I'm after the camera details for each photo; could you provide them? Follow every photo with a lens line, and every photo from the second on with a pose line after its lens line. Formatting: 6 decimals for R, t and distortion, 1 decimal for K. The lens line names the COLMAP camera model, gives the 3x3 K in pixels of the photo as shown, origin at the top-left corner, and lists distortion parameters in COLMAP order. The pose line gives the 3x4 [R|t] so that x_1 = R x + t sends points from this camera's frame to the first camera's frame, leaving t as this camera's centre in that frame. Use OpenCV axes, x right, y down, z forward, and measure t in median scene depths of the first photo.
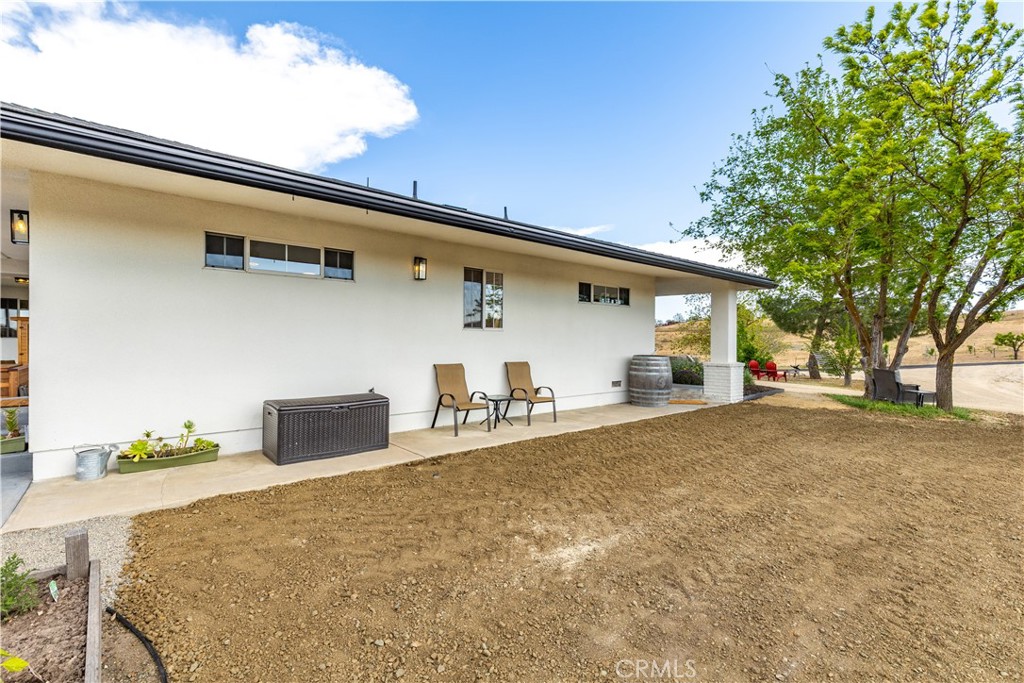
lens RADIAL K [[459.9, 0, 508.5], [0, 459.9, 342.1], [0, 0, 1]] dist [-0.001589, -0.000962]
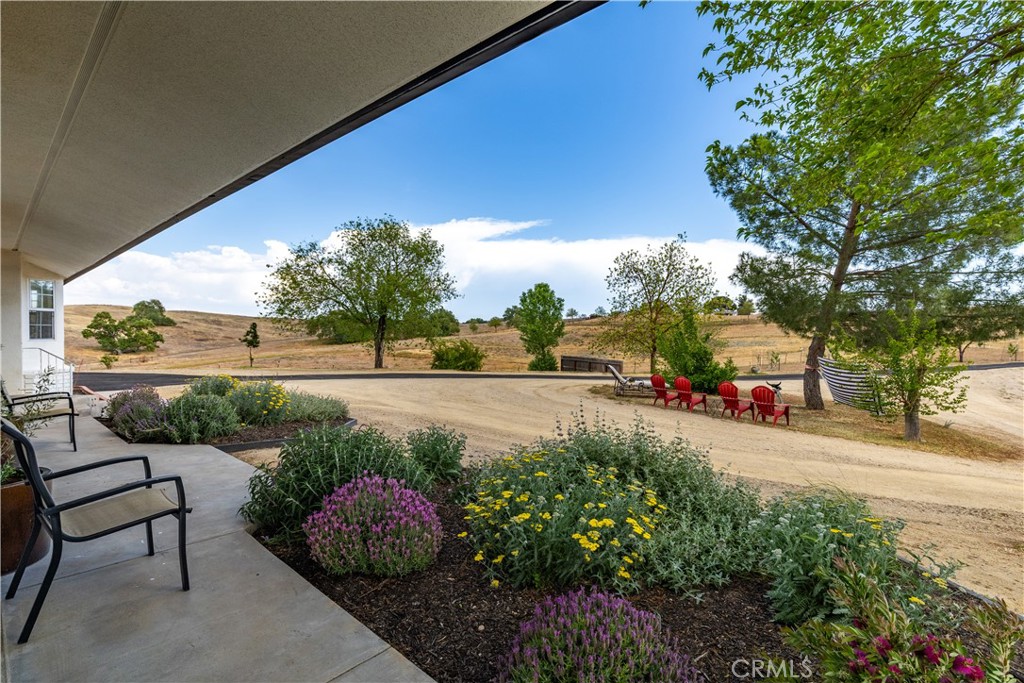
lens RADIAL K [[459.9, 0, 508.5], [0, 459.9, 342.1], [0, 0, 1]] dist [-0.001589, -0.000962]
pose [[0.987930, 0.007938, 0.154700, 0.097893], [-0.010529, 0.999818, 0.015934, -0.005757], [-0.154546, -0.017370, 0.987833, 0.250897]]
